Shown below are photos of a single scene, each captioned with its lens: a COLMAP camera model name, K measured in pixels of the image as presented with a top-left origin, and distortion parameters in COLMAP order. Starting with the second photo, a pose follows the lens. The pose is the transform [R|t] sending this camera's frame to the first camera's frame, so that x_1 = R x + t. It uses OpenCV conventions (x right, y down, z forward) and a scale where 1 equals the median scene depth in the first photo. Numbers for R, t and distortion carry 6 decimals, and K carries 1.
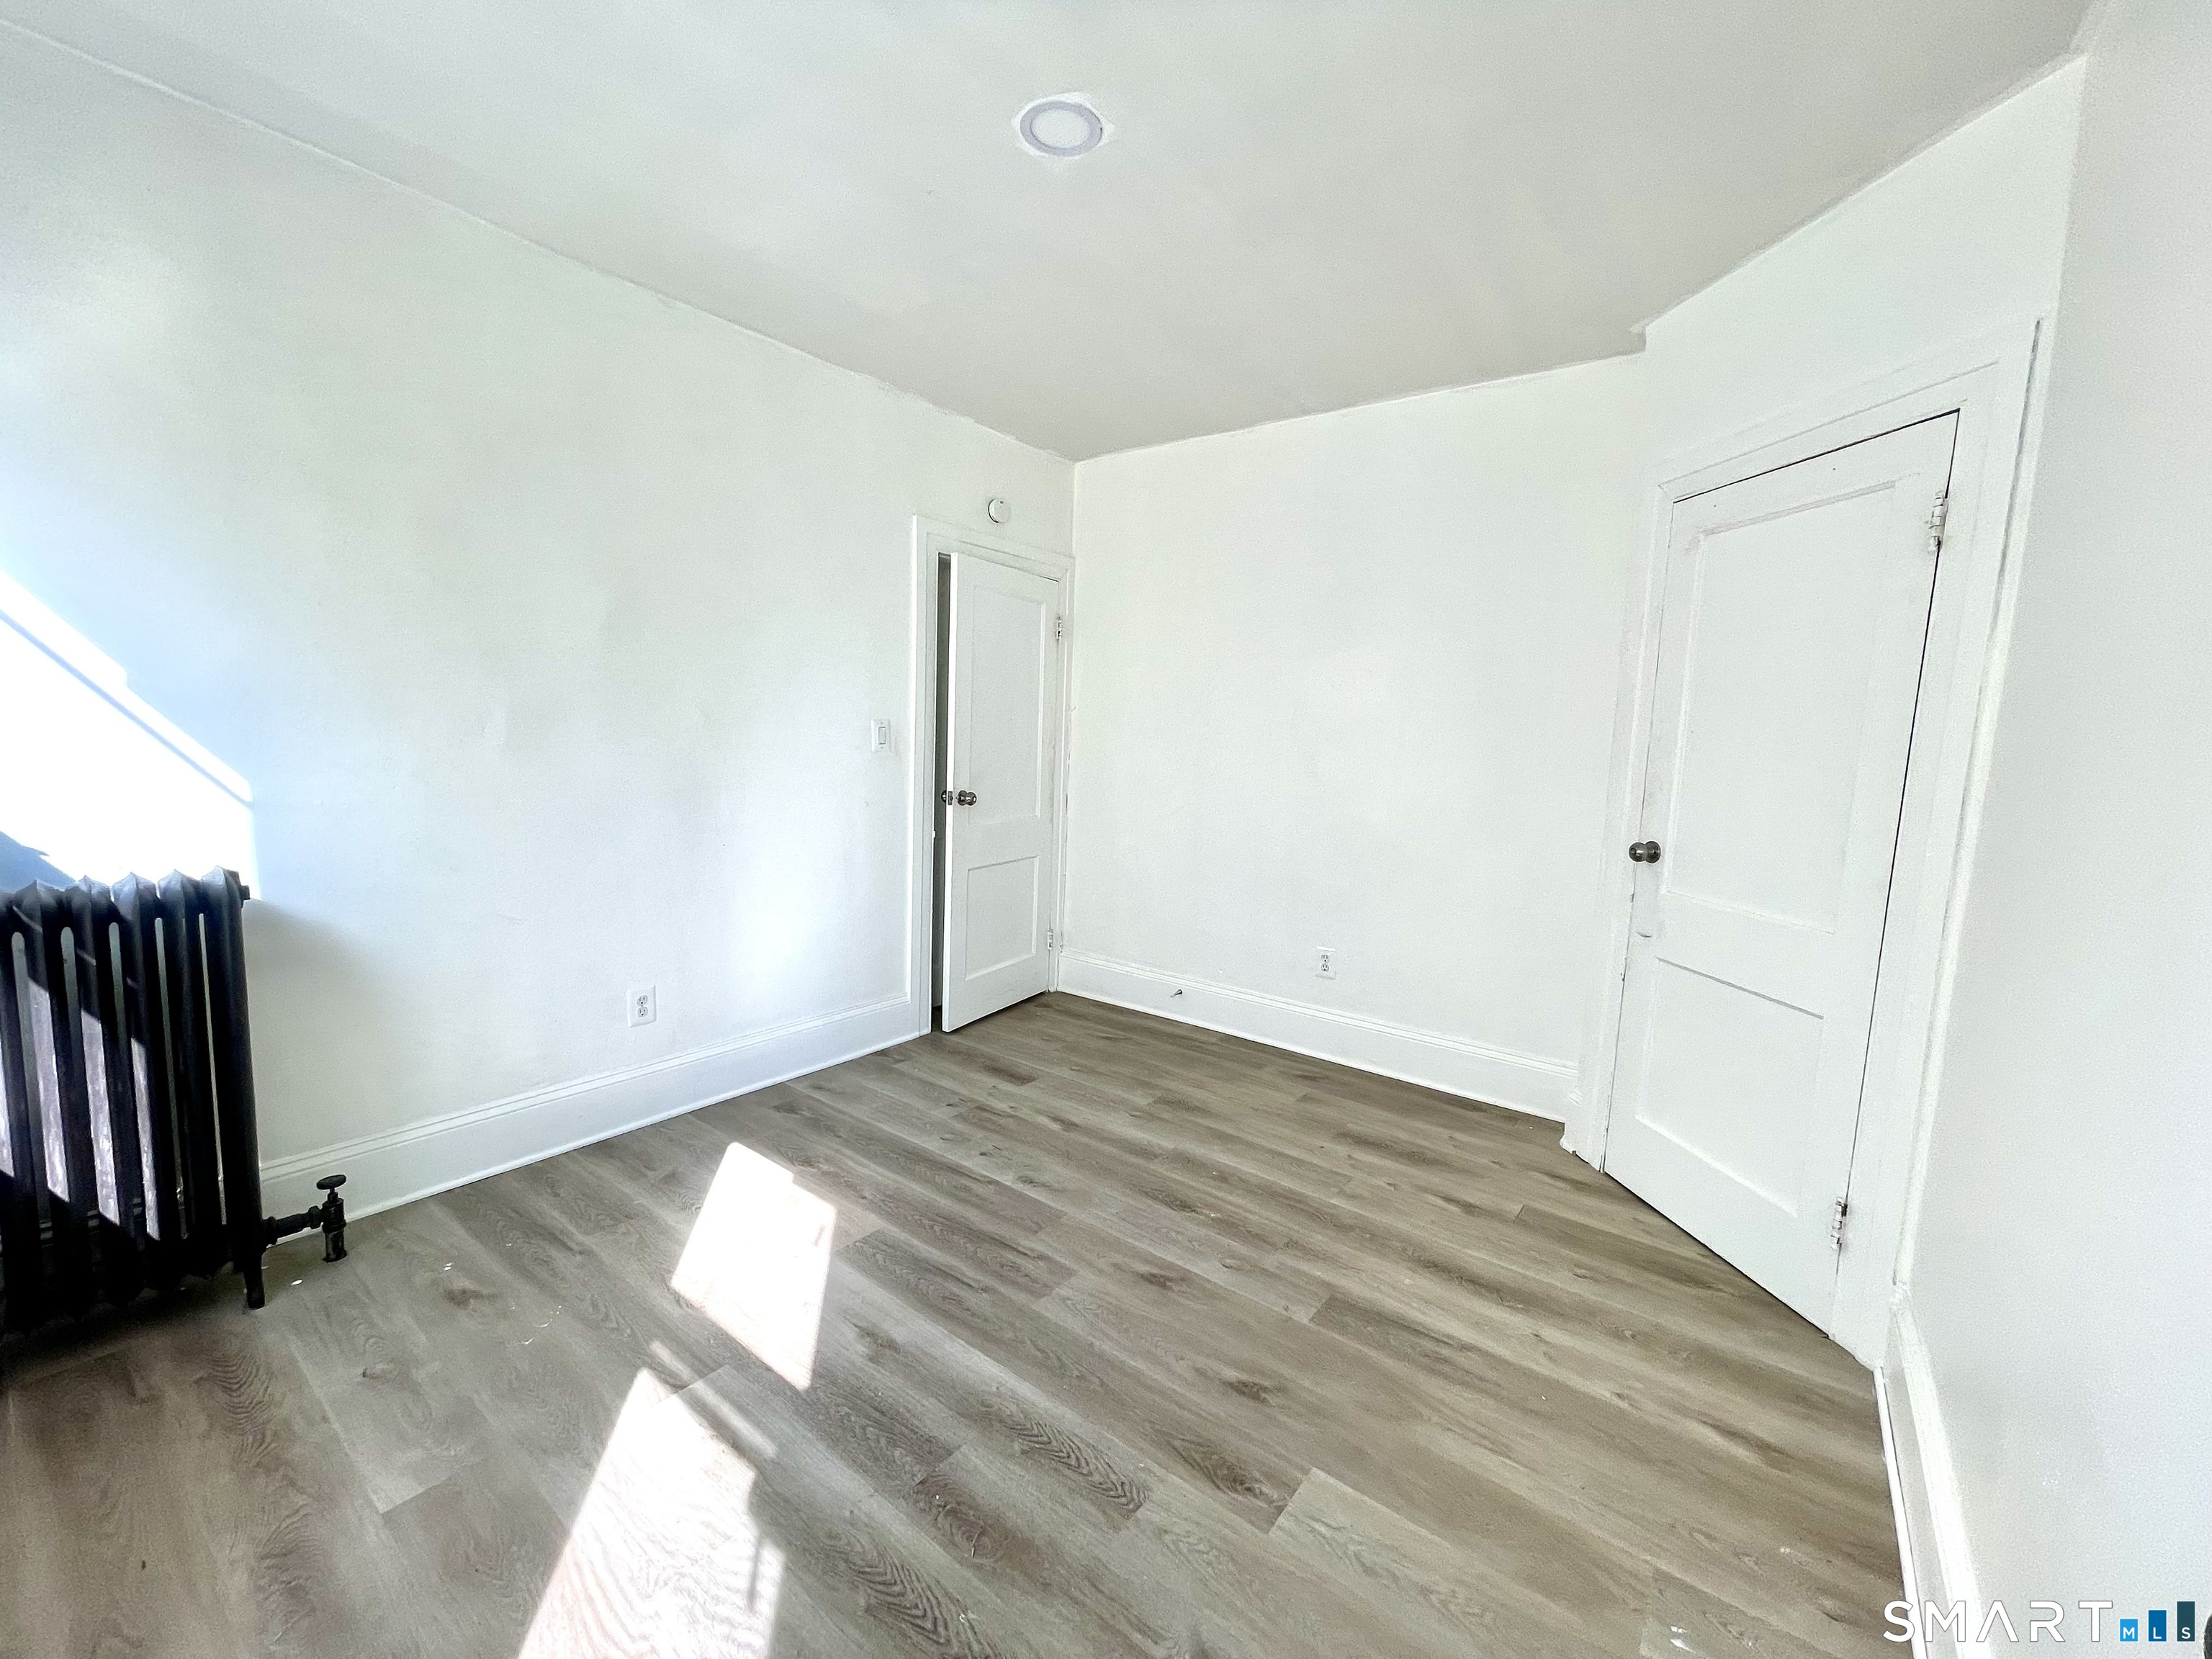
lens RADIAL K [[894.3, 0, 1108.4], [0, 894.3, 826.4], [0, 0, 1]] dist [0.001962, -0.000034]
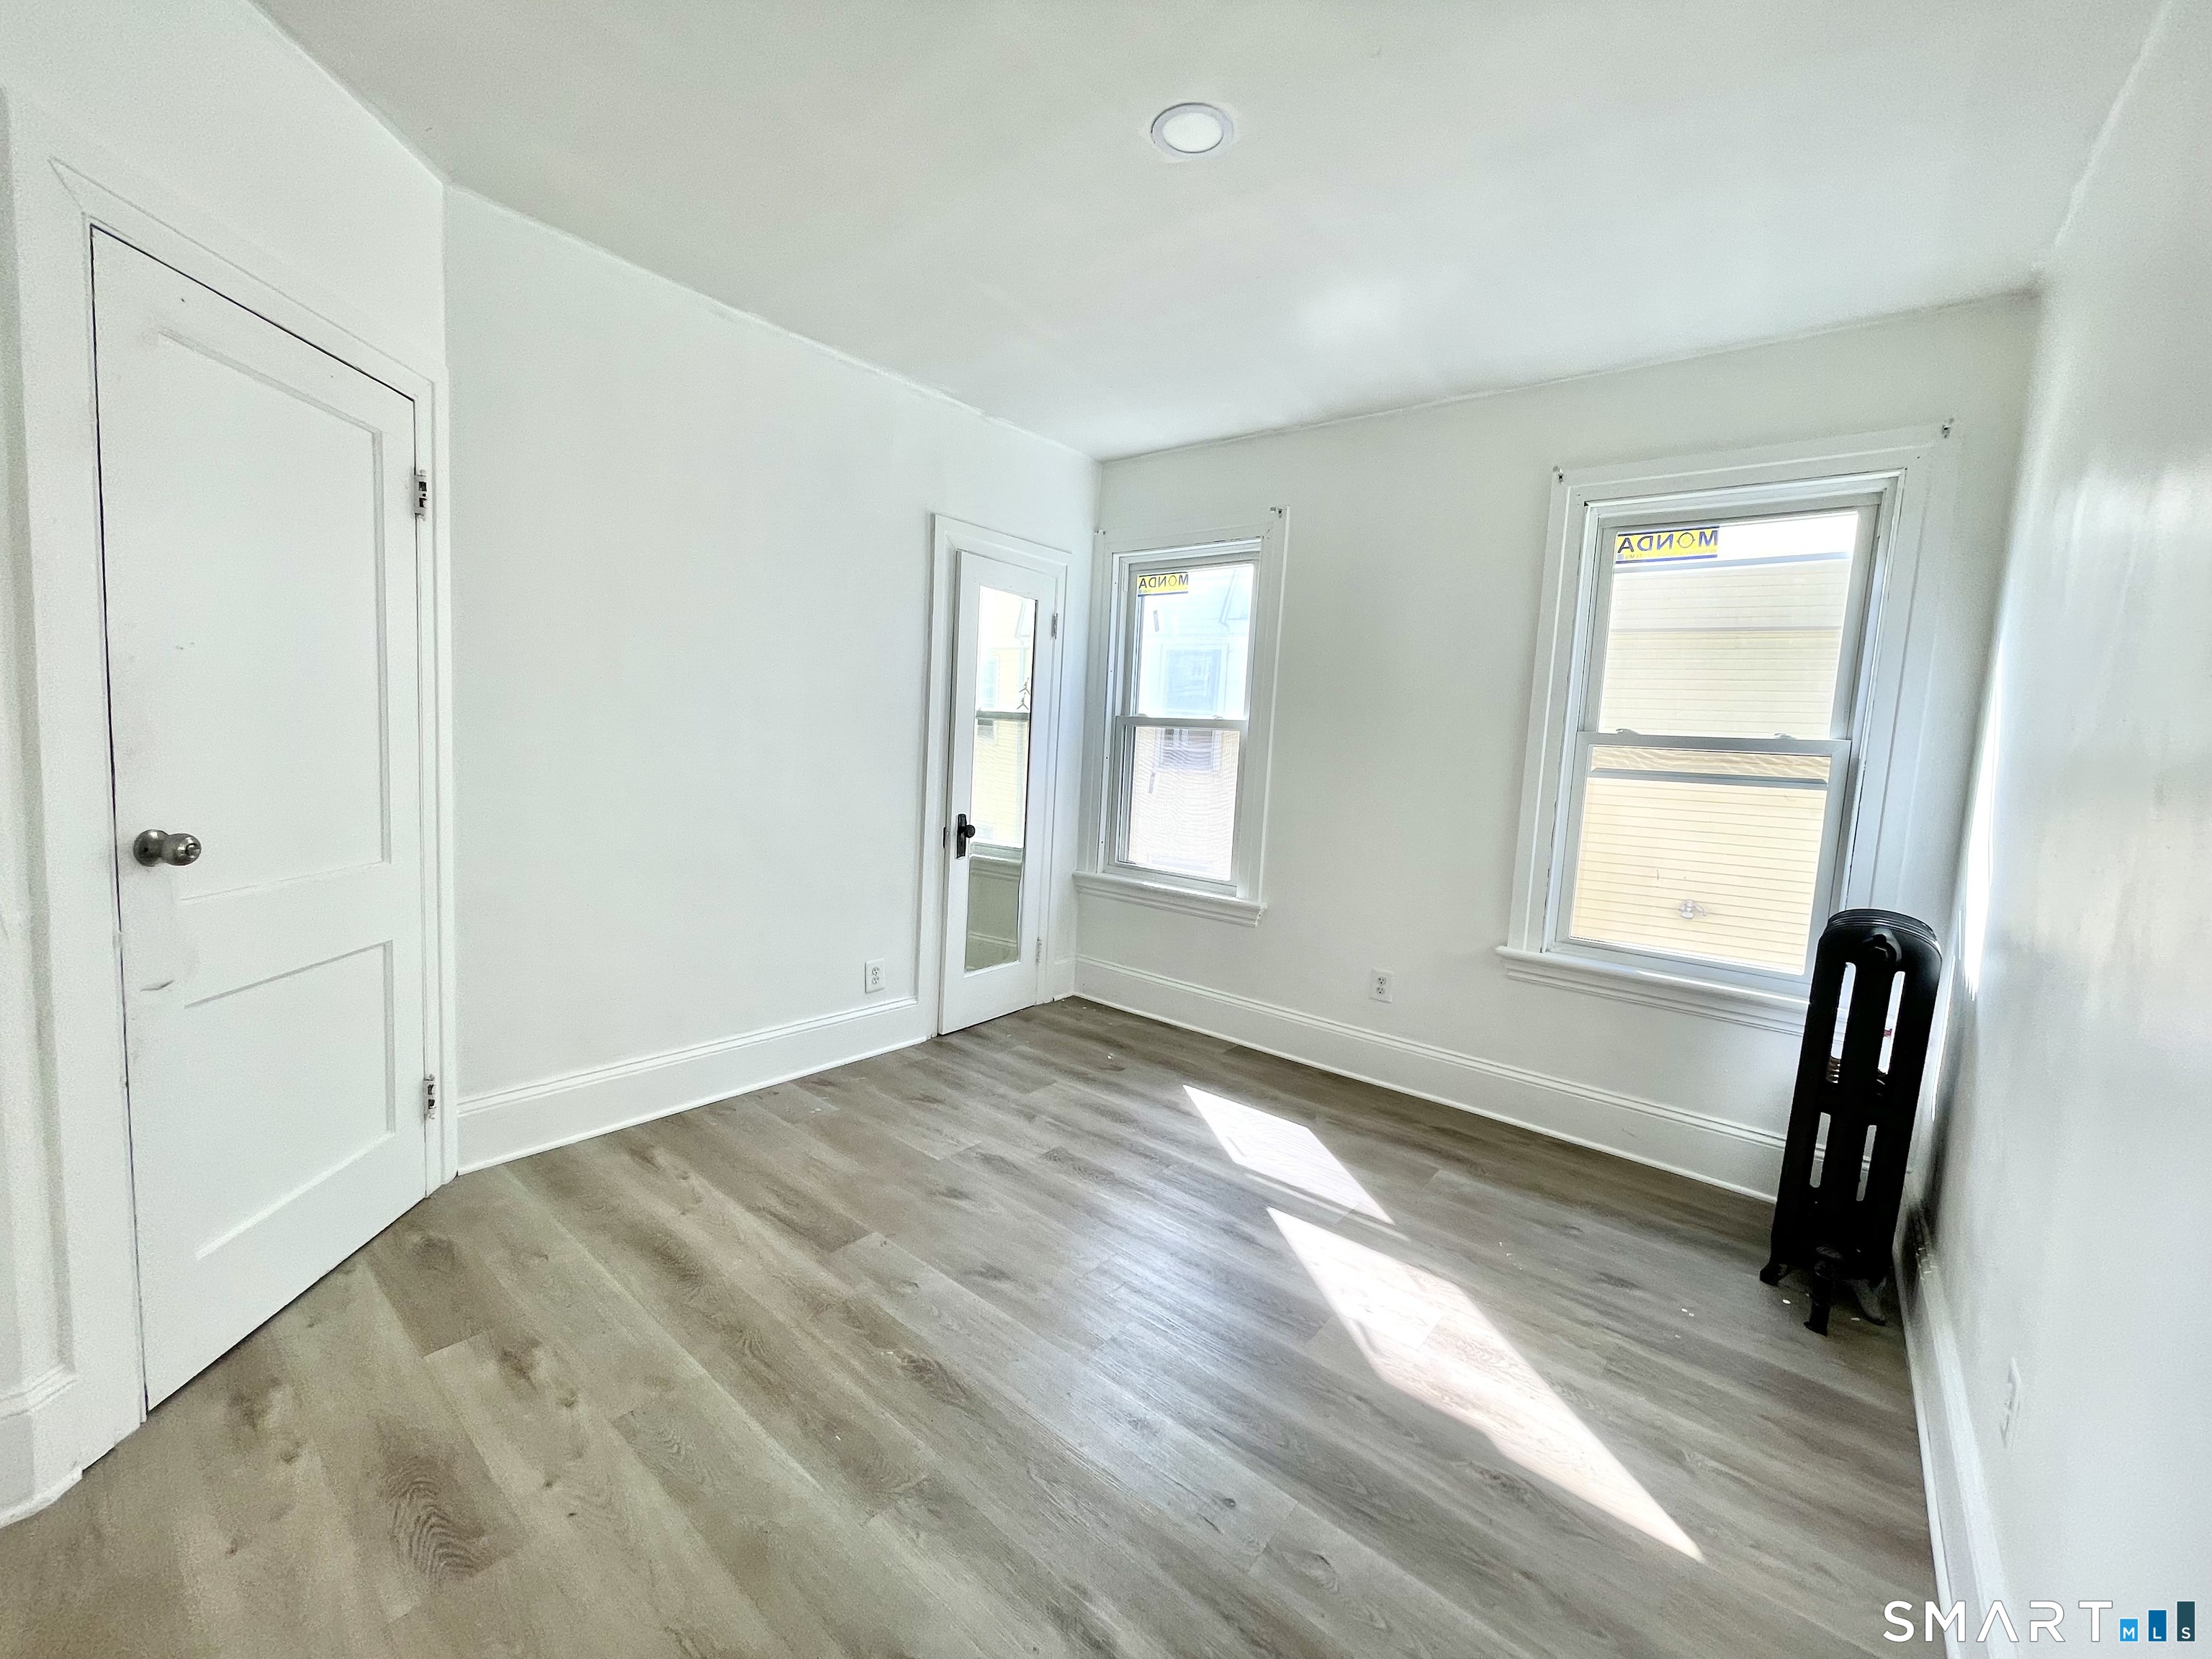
lens RADIAL K [[867.1, 0, 1146.4], [0, 867.1, 819.1], [0, 0, 1]] dist [-0.000462, 0.020637]
pose [[-0.996124, -0.084922, -0.022897, -0.049472], [-0.087801, 0.975499, 0.201724, -0.195149], [0.005206, 0.202952, -0.979175, 1.803312]]
